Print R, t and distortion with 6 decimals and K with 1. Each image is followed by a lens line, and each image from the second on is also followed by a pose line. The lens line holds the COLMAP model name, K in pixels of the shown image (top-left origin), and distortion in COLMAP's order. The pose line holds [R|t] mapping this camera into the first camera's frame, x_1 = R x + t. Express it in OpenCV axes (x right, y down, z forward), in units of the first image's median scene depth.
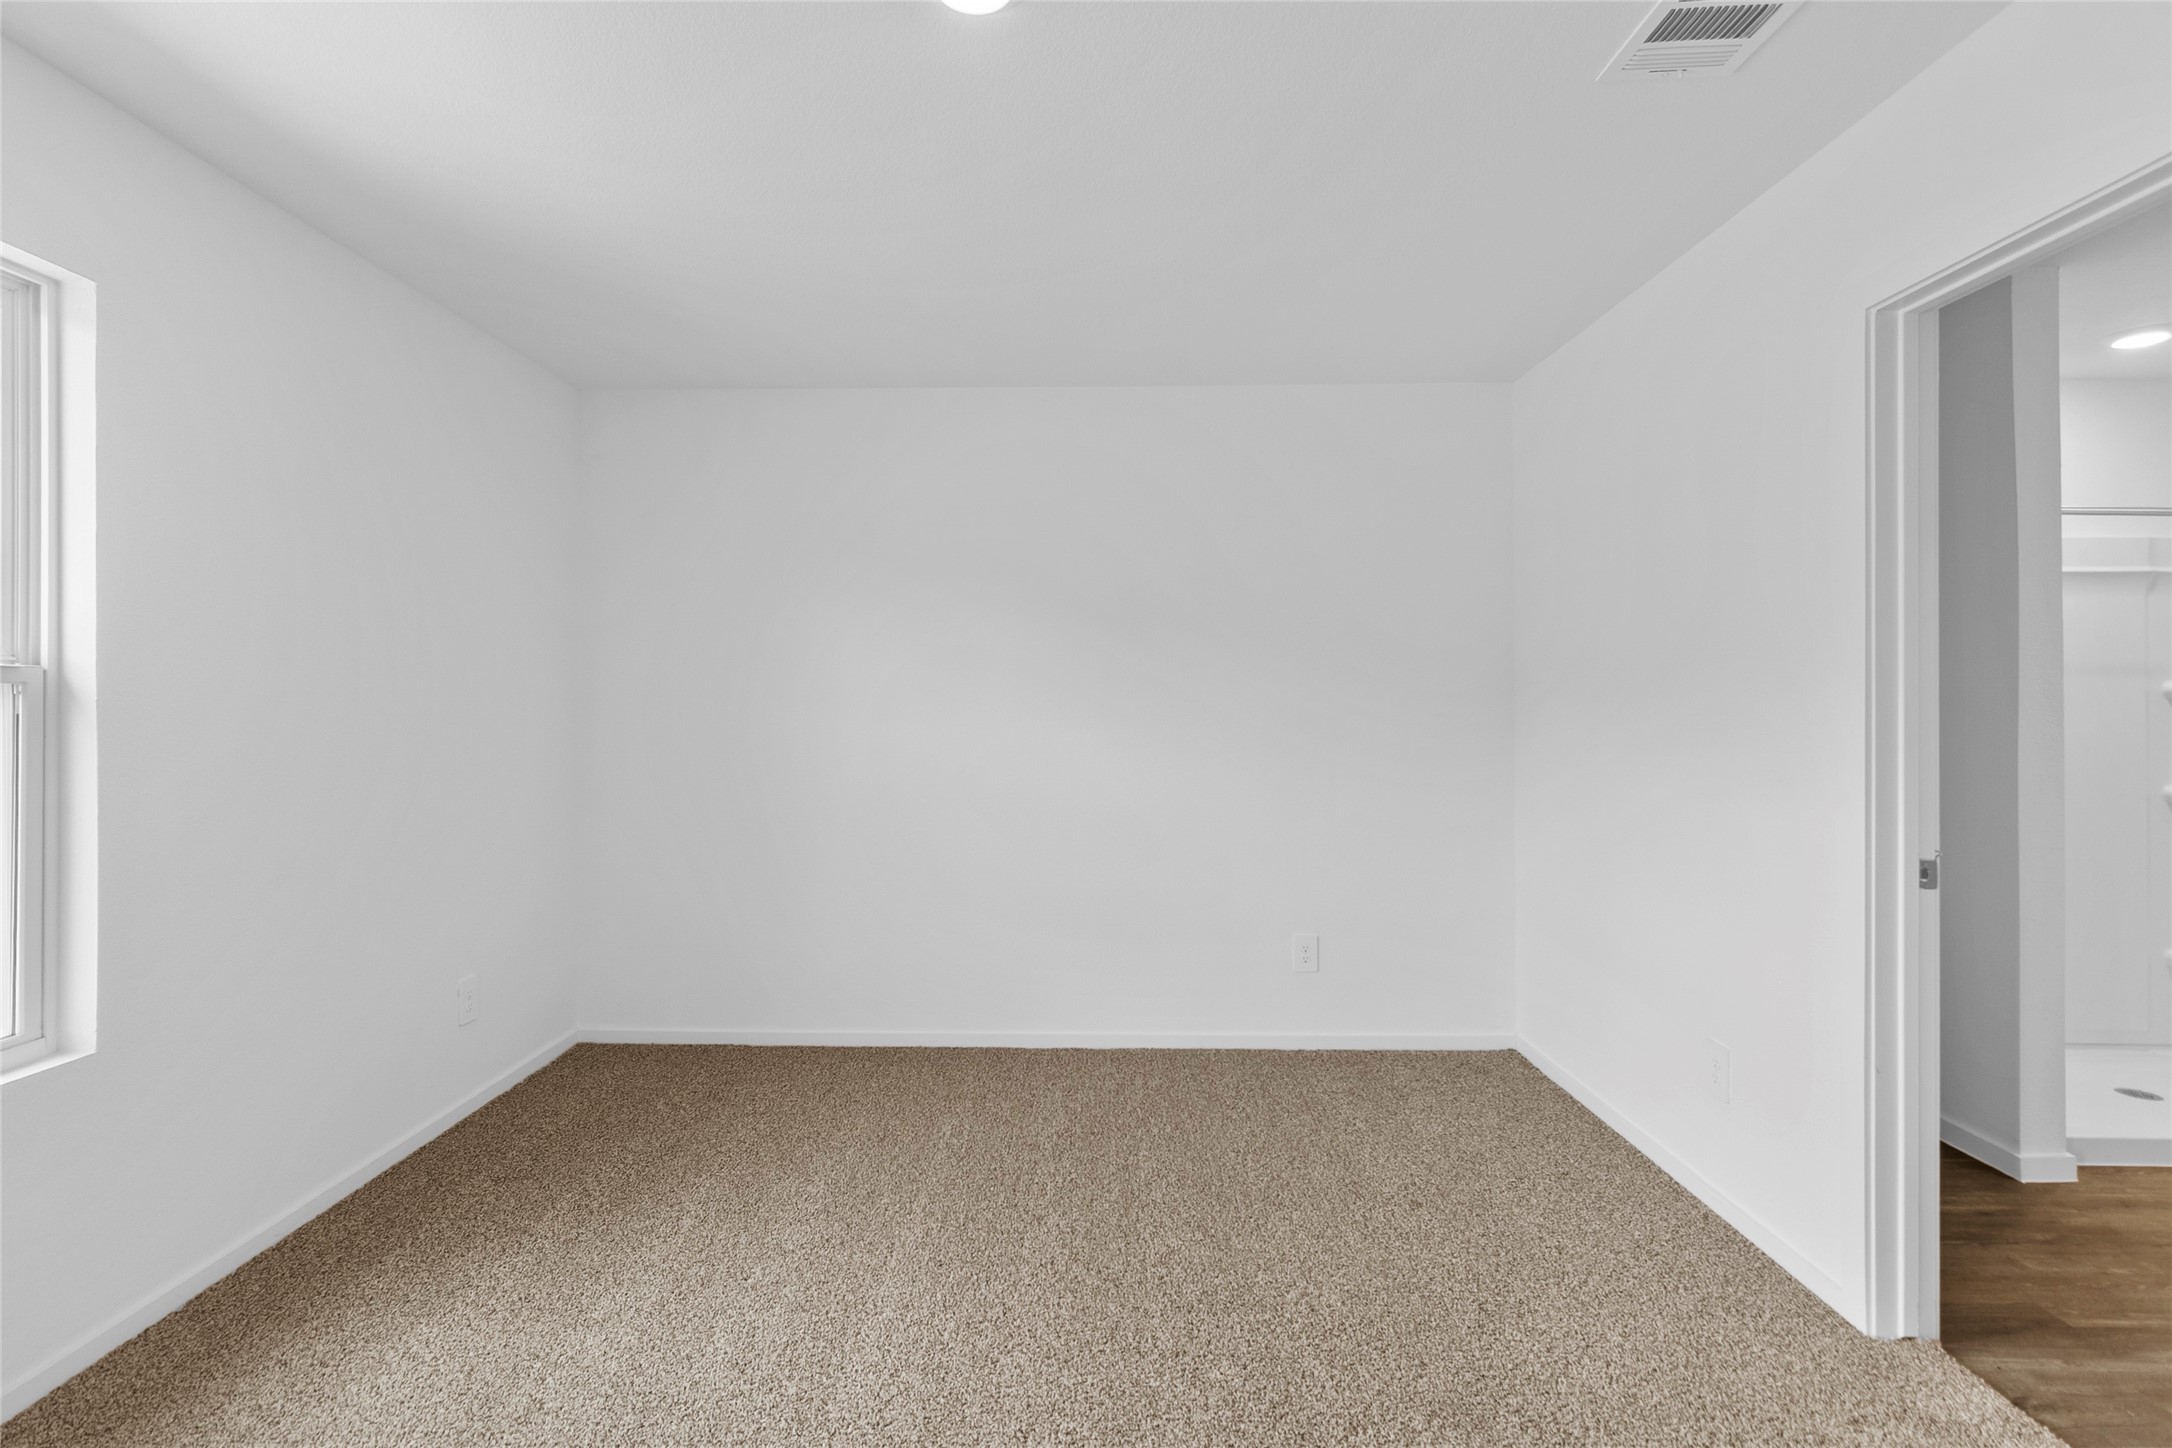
lens RADIAL K [[995.8, 0, 1074.5], [0, 995.8, 709.3], [0, 0, 1]] dist [0.001894, 0.000400]
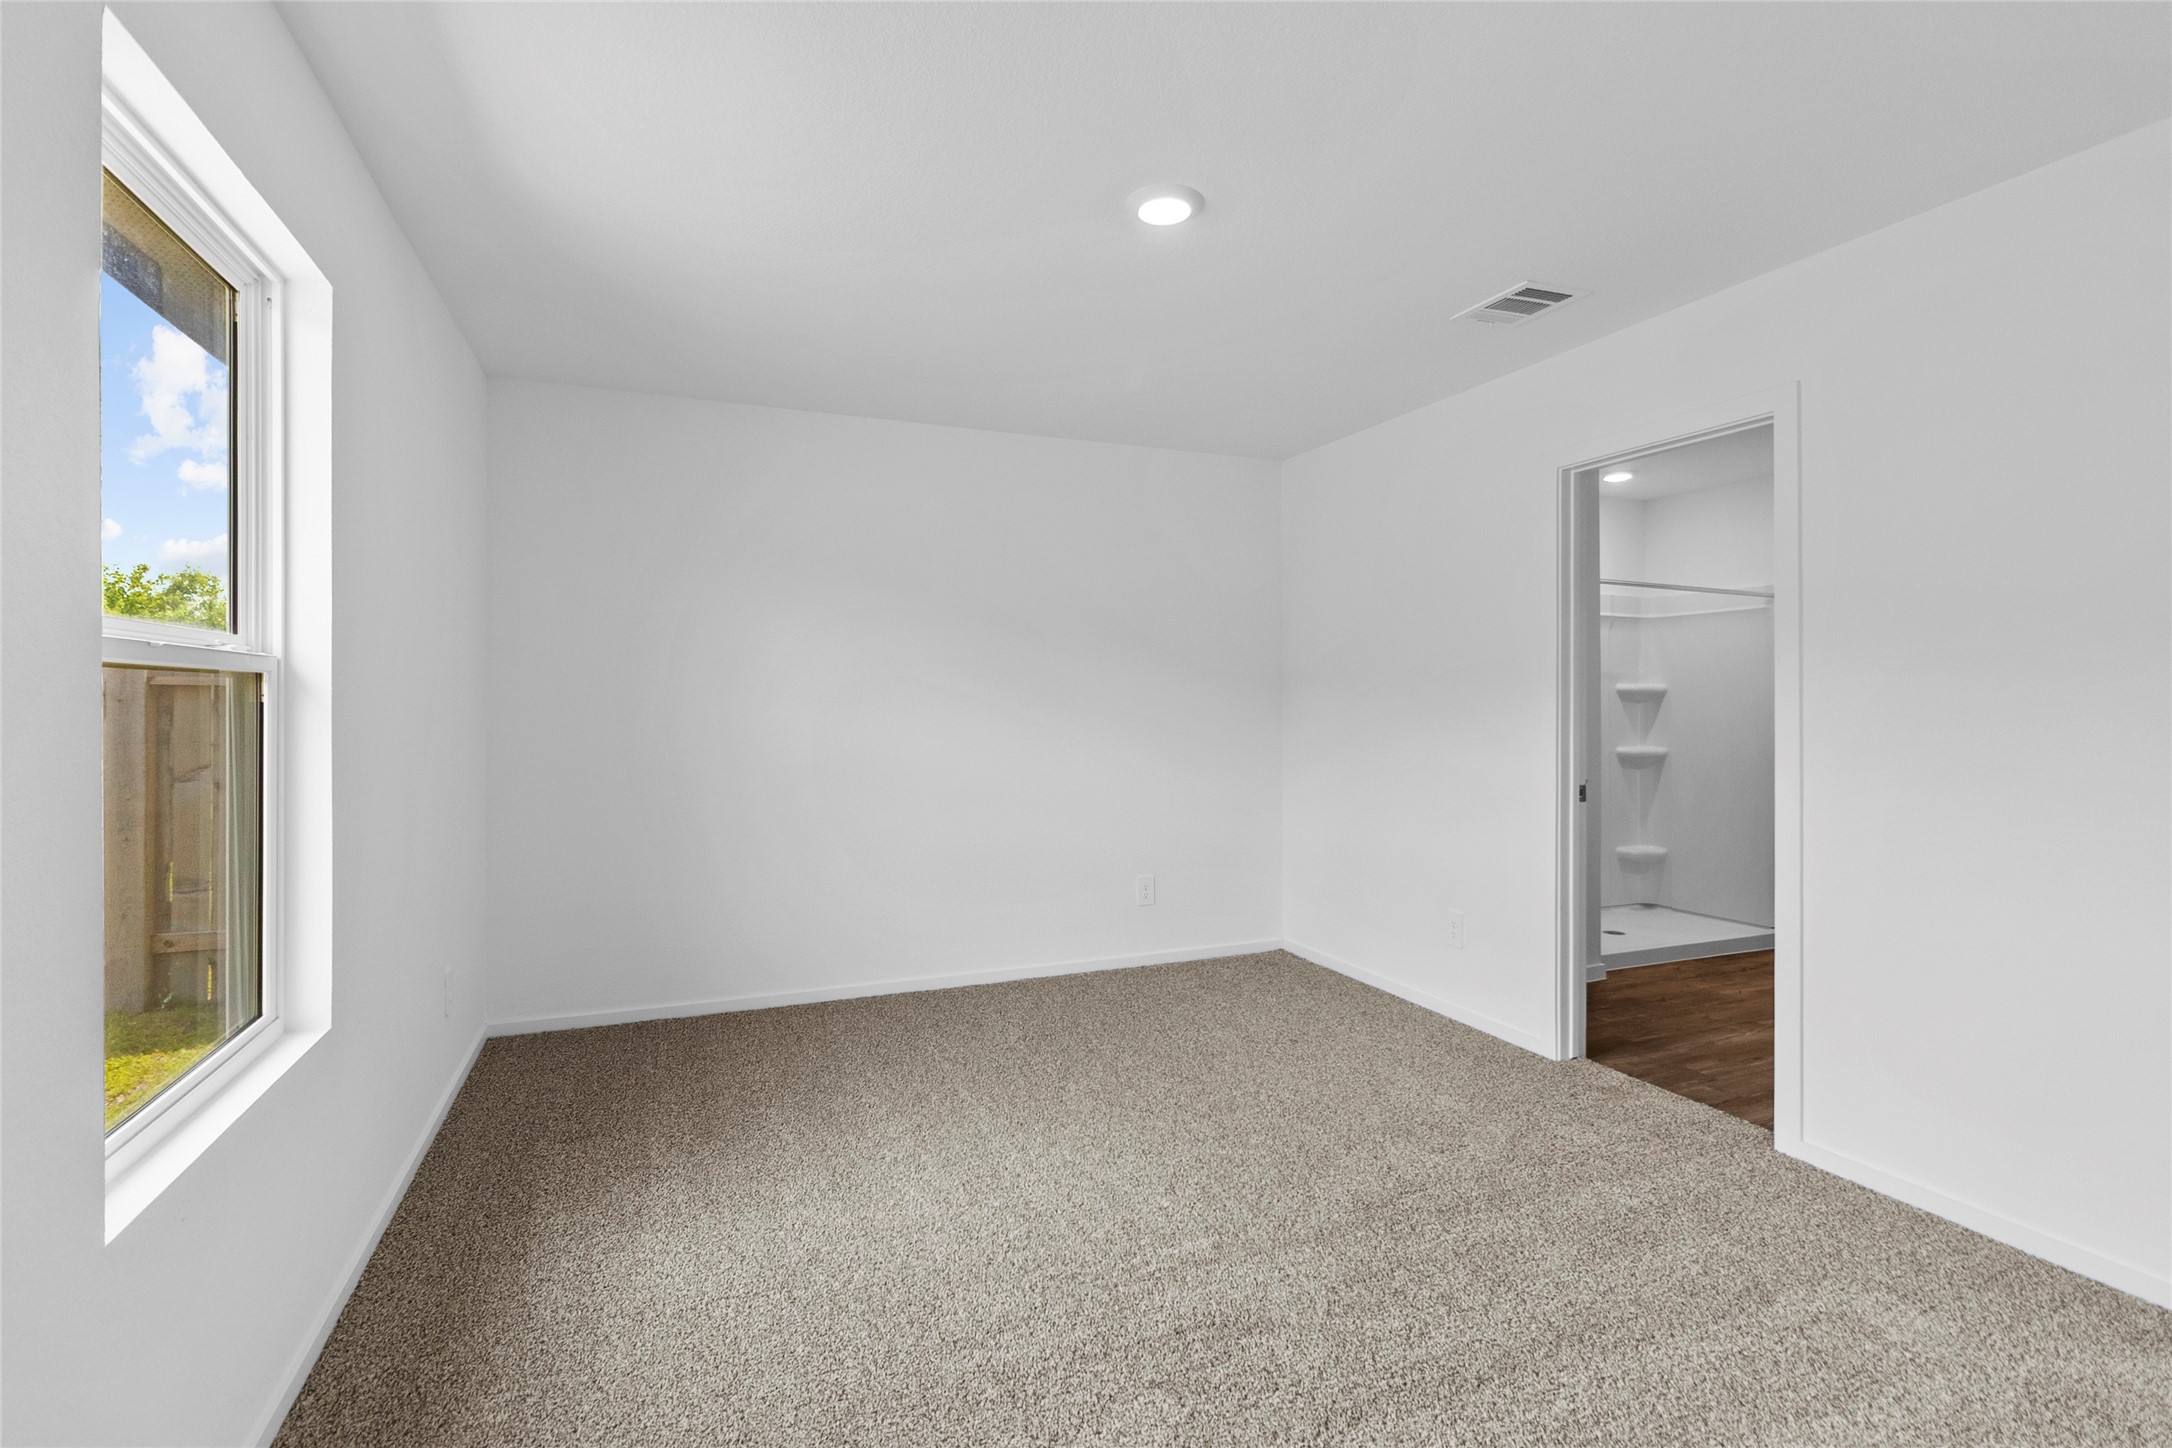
lens RADIAL K [[995.8, 0, 1074.5], [0, 995.8, 709.3], [0, 0, 1]] dist [0.001894, 0.000400]
pose [[0.917330, -0.003724, 0.398110, -0.654926], [0.000708, 0.999970, 0.007722, 0.003955], [-0.398127, -0.006802, 0.917305, -0.246765]]
